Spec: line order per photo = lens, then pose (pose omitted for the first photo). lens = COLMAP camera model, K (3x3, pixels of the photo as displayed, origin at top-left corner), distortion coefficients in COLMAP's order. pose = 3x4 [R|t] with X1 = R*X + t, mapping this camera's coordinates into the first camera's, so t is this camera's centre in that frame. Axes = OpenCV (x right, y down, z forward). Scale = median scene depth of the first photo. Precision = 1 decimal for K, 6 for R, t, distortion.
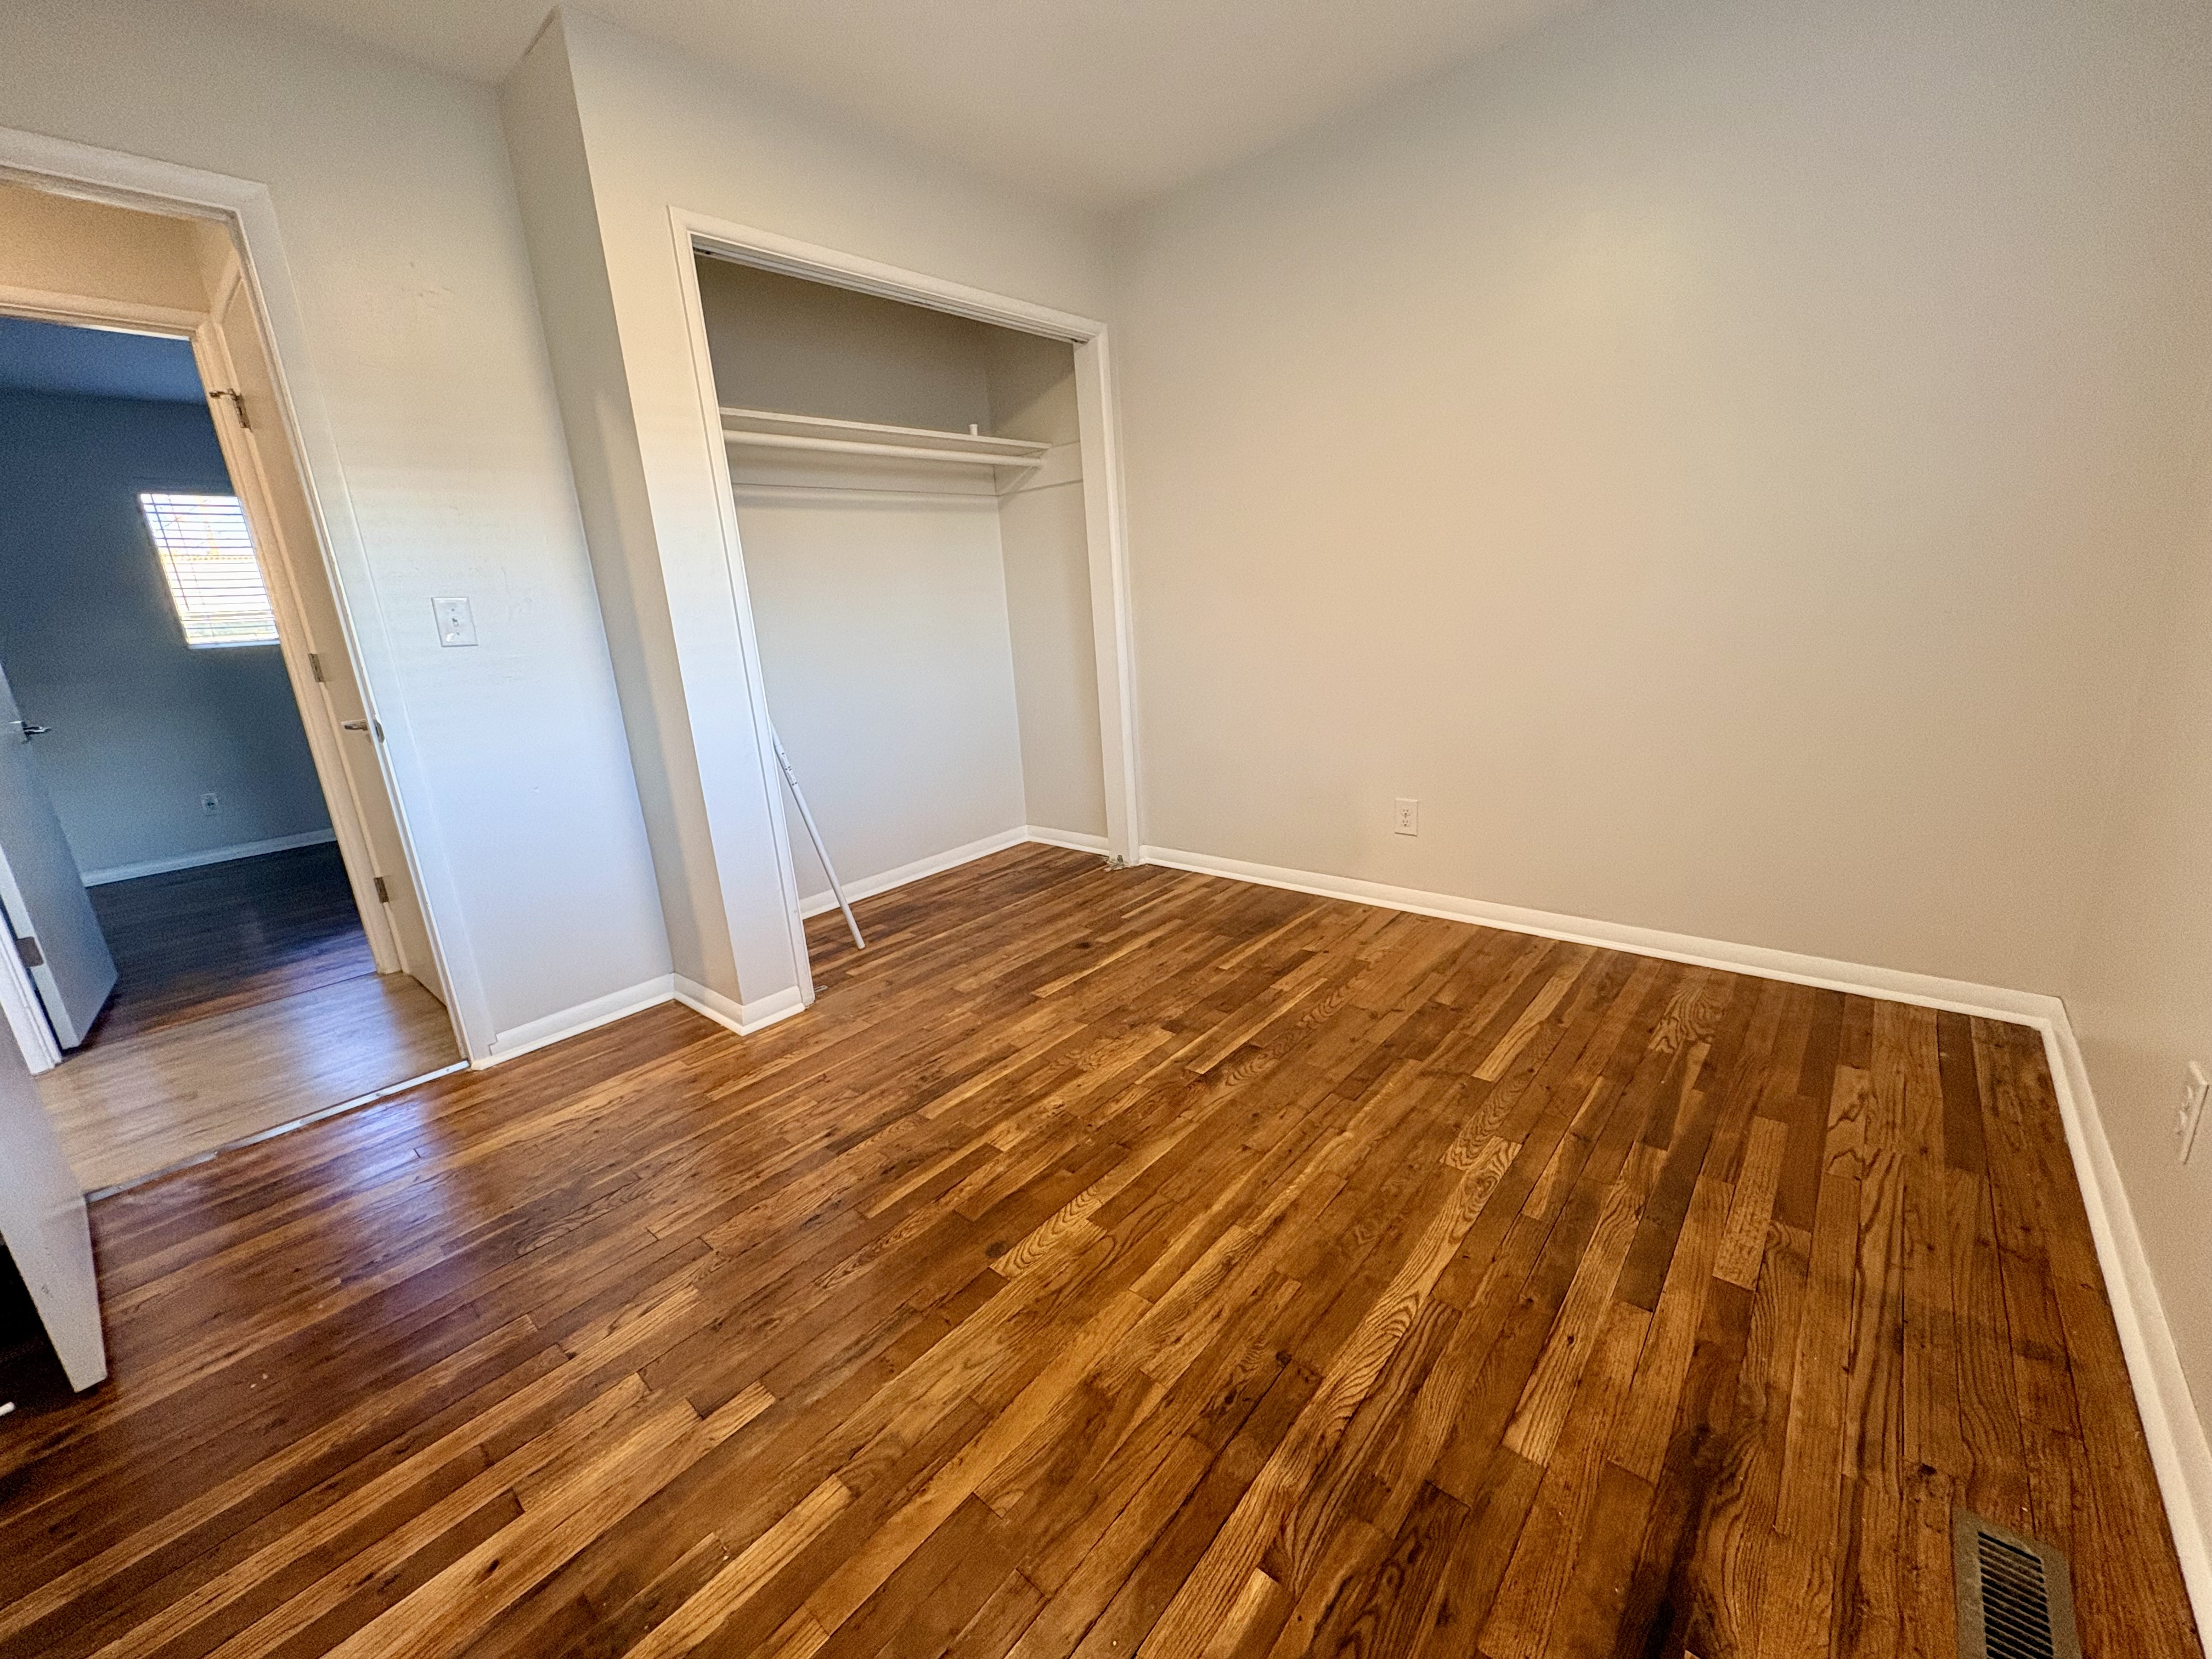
lens RADIAL K [[875.2, 0, 1106.0], [0, 875.2, 829.5], [0, 0, 1]] dist [-0.000608, 0.000023]
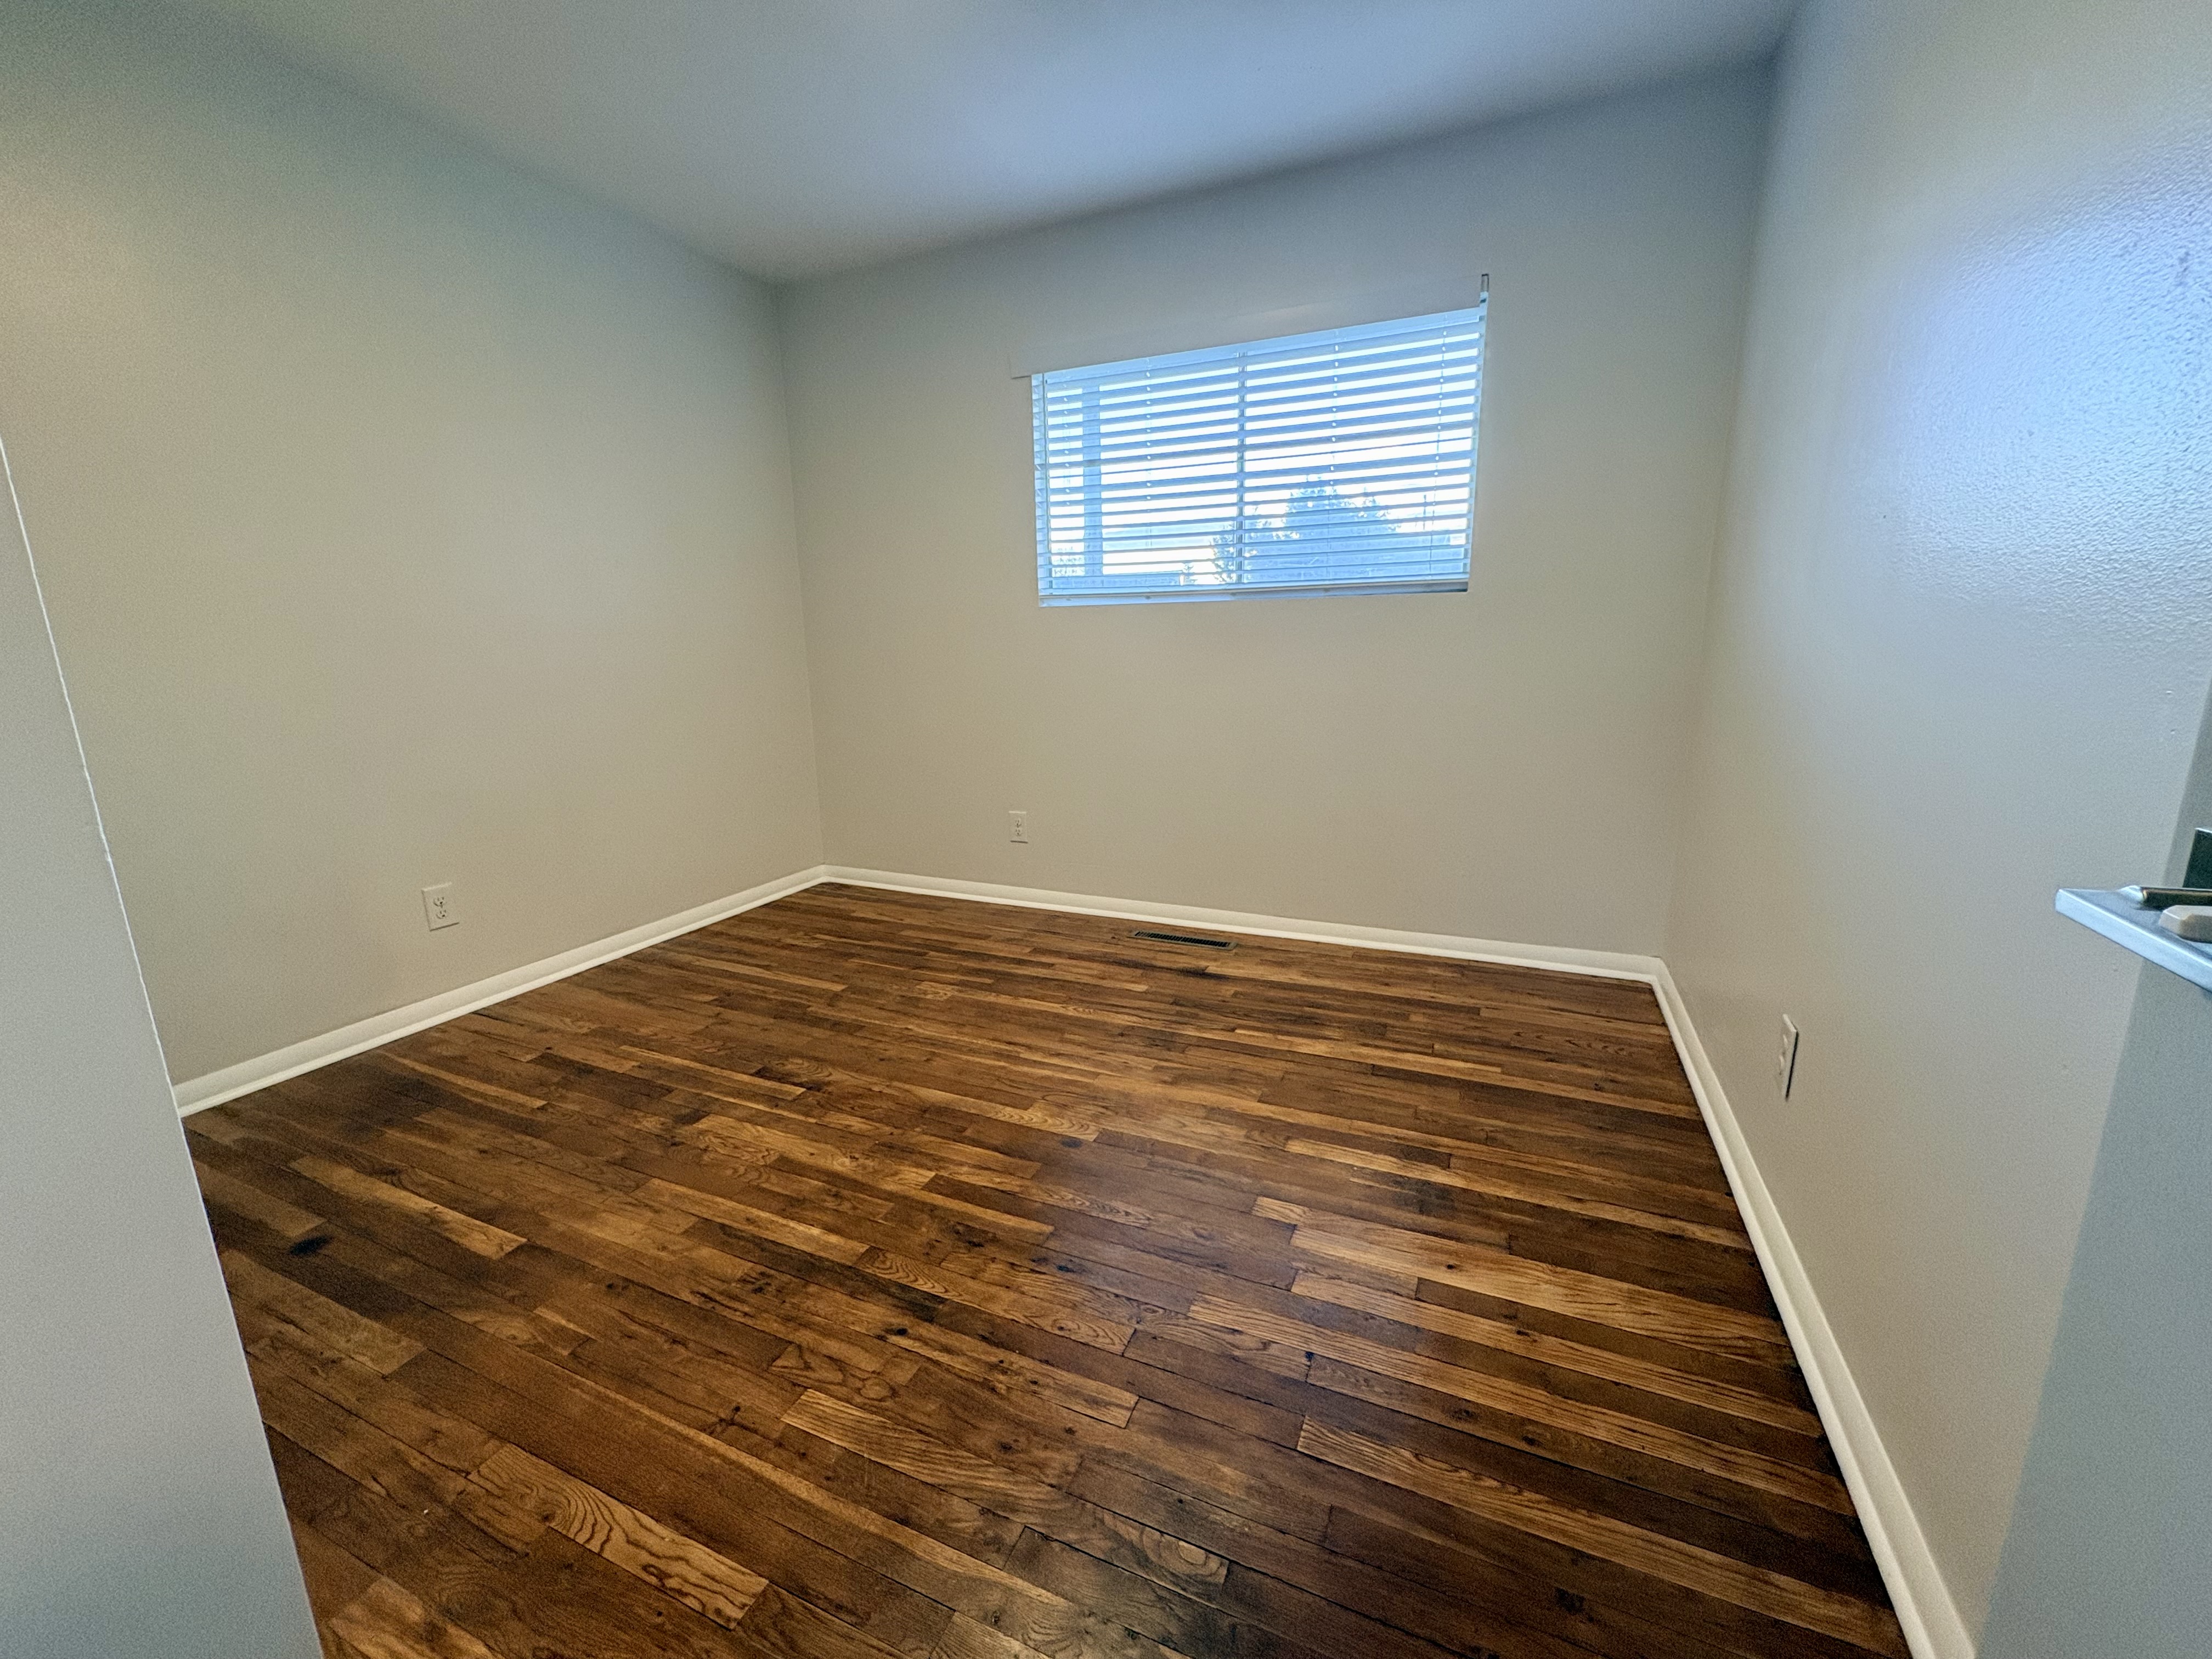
lens RADIAL K [[875.2, 0, 1106.0], [0, 875.2, 829.5], [0, 0, 1]] dist [-0.000608, 0.000023]
pose [[-0.286163, -0.133390, 0.948851, -0.982031], [0.283982, 0.933965, 0.216943, -0.130799], [-0.915131, 0.331537, -0.229386, 0.888596]]
